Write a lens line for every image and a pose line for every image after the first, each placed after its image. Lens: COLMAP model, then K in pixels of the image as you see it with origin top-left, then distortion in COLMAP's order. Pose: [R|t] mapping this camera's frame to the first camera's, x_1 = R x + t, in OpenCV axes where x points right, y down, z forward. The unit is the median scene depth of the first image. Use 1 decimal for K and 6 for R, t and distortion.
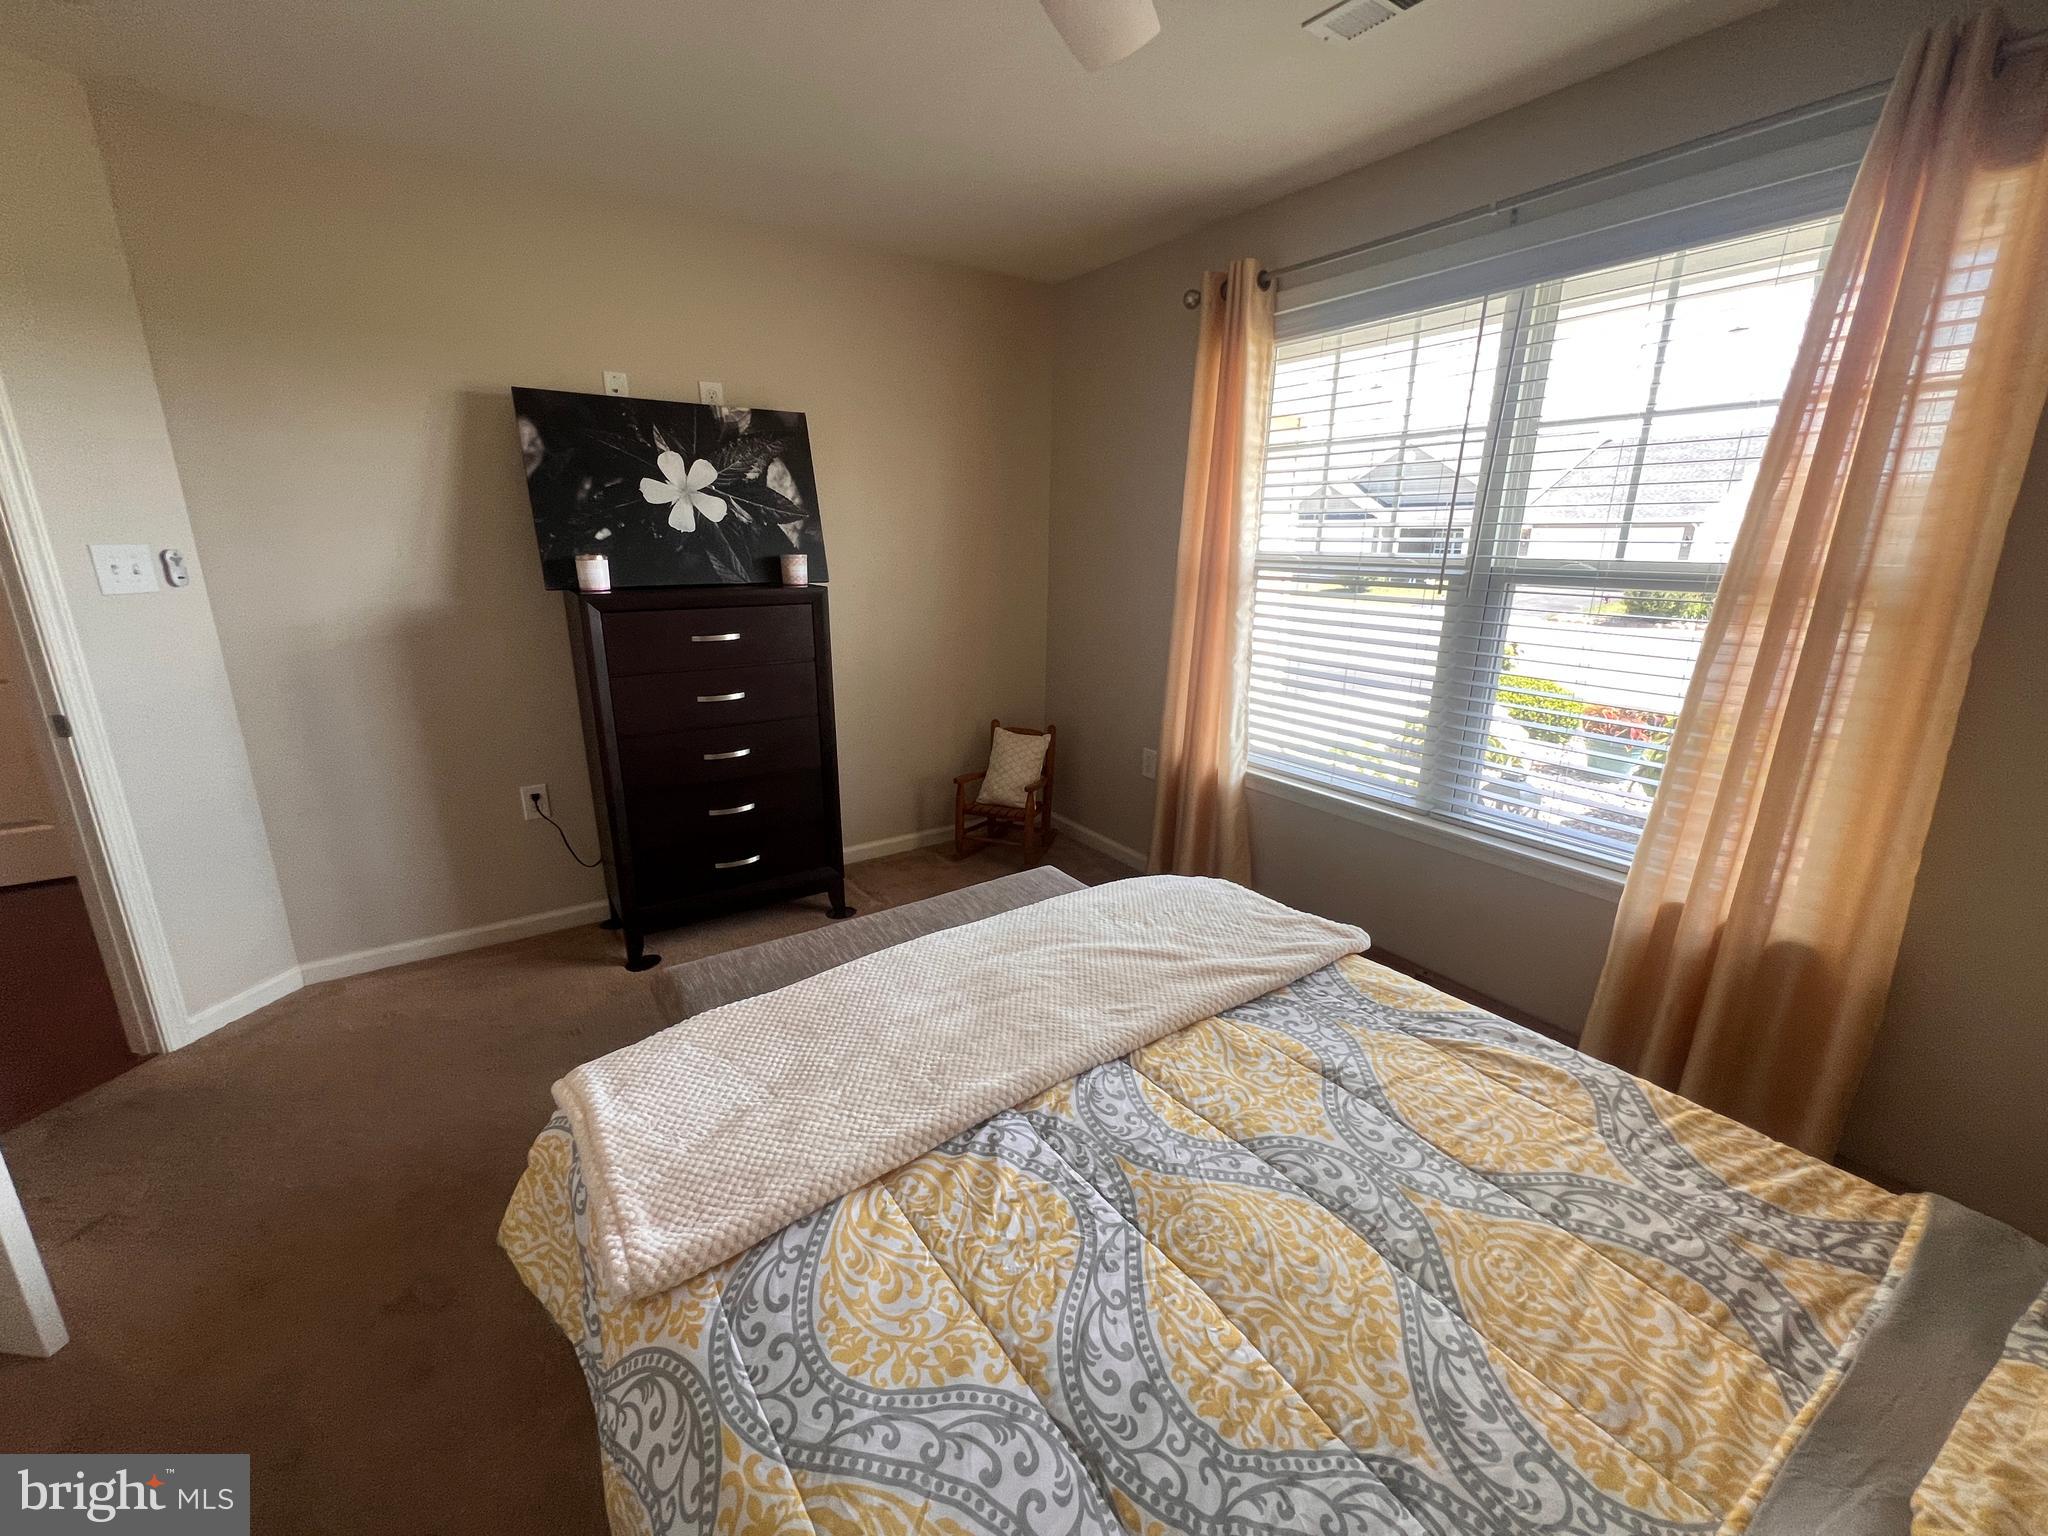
lens RADIAL K [[820.4, 0, 1027.1], [0, 820.4, 768.1], [0, 0, 1]] dist [-0.000735, -0.000146]
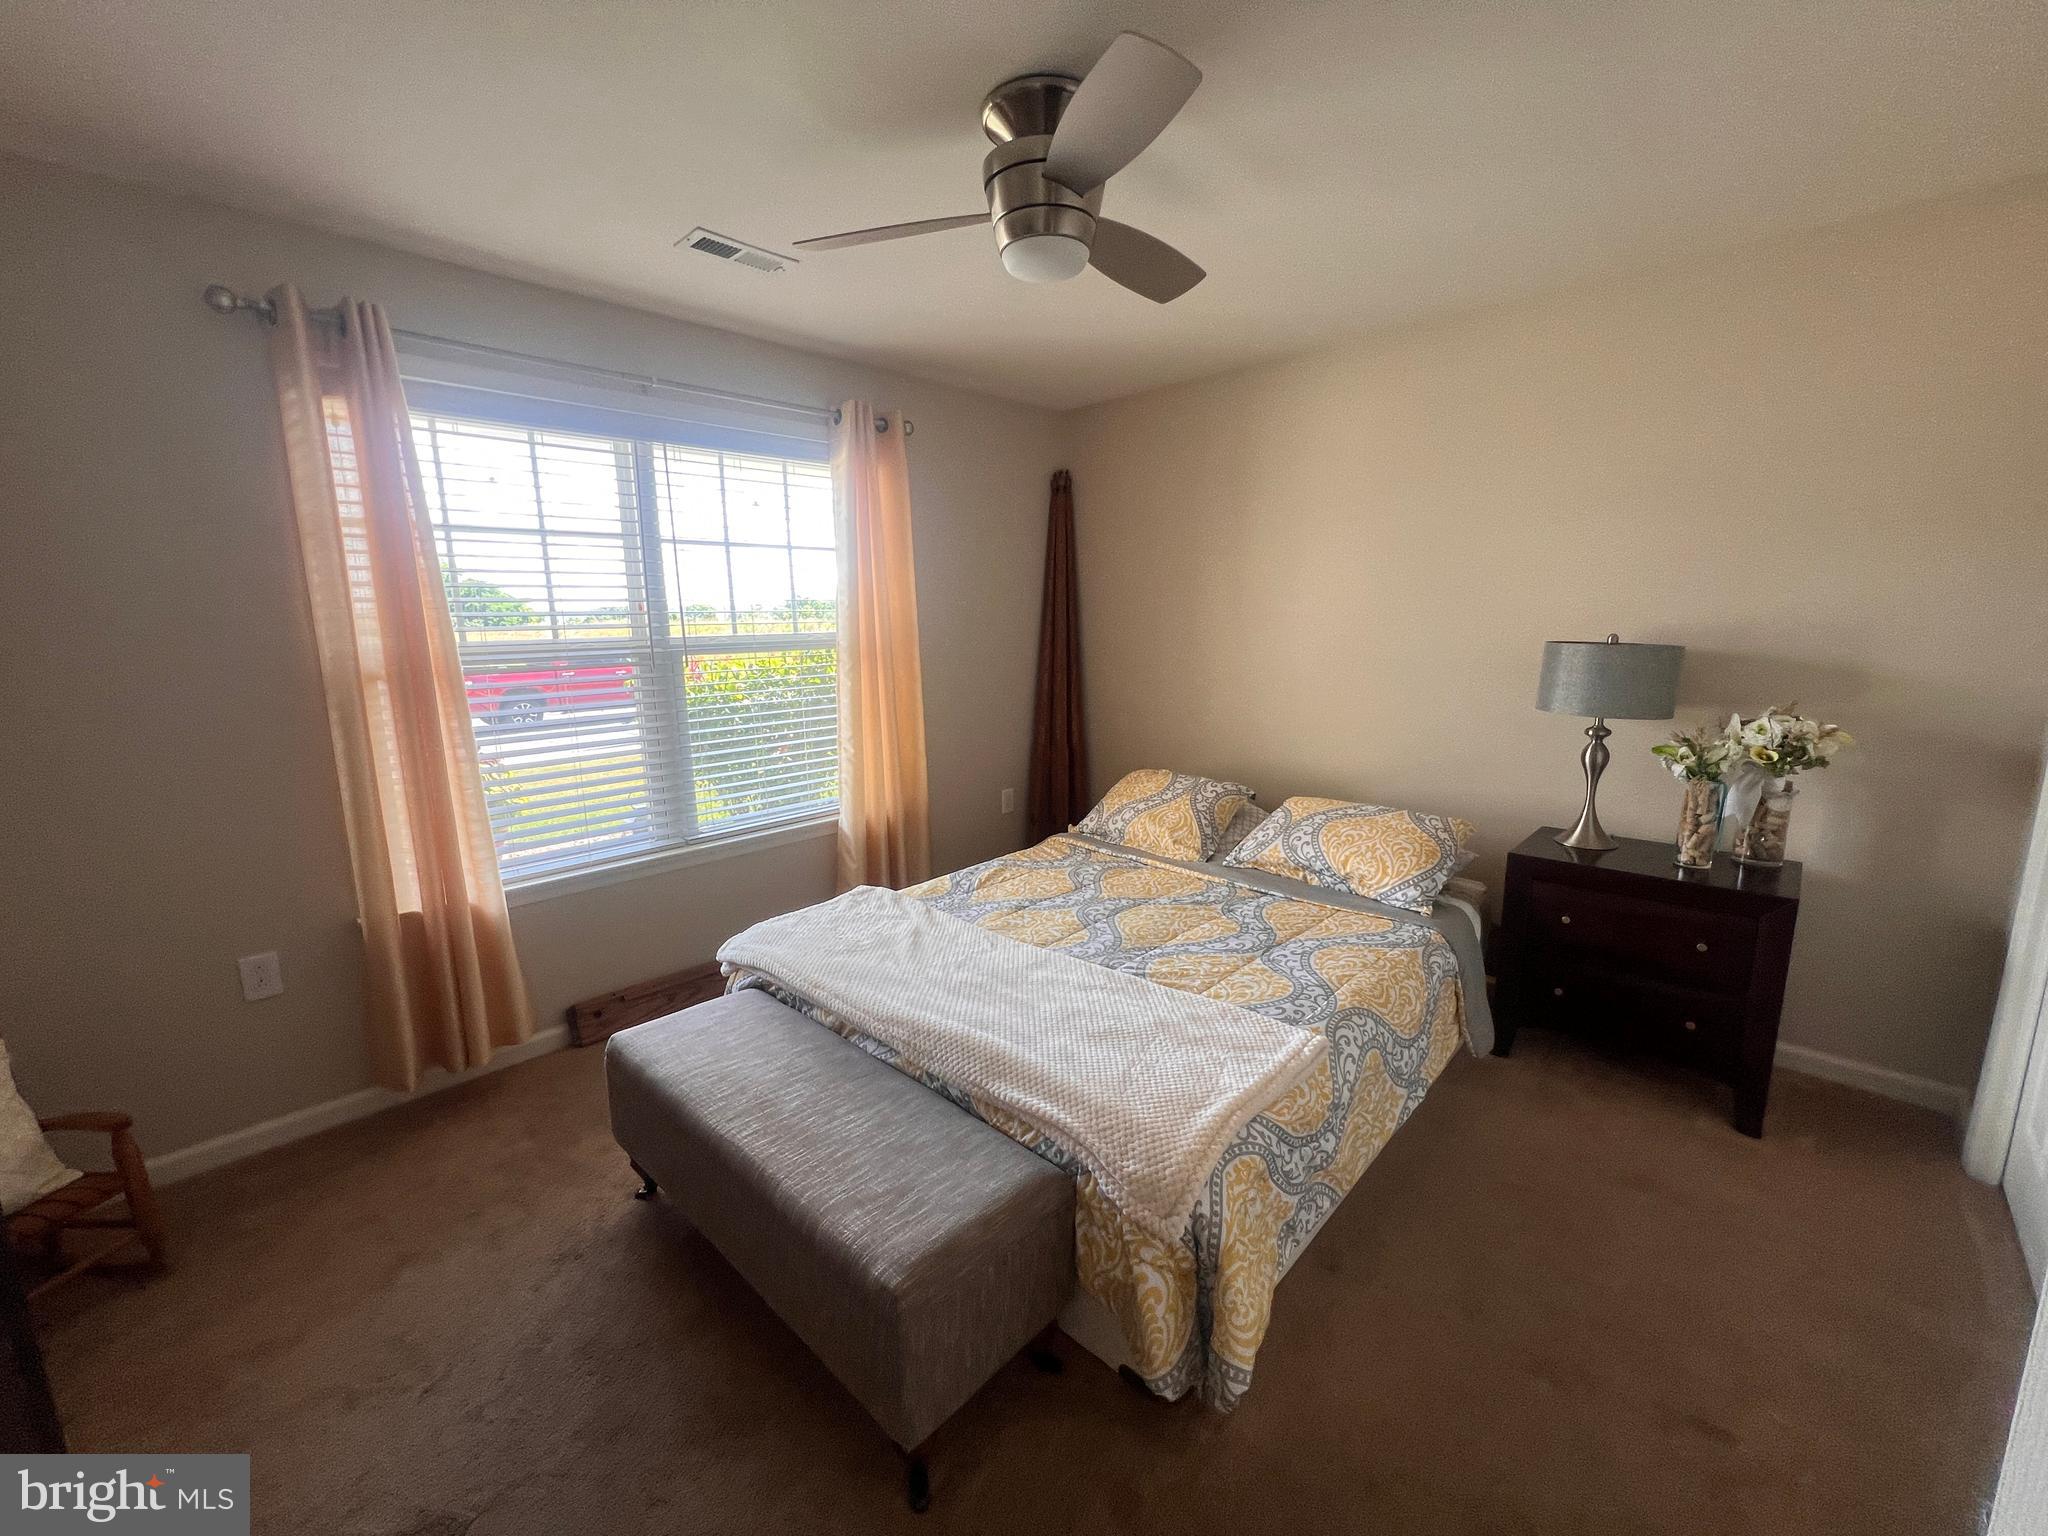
lens RADIAL K [[820.4, 0, 1030.1], [0, 820.4, 764.1], [0, 0, 1]] dist [-0.000735, -0.000146]
pose [[-0.195002, -0.183247, 0.963533, -1.379377], [0.280220, 0.931034, 0.233778, -0.355716], [-0.939921, 0.315589, -0.130204, 1.153508]]
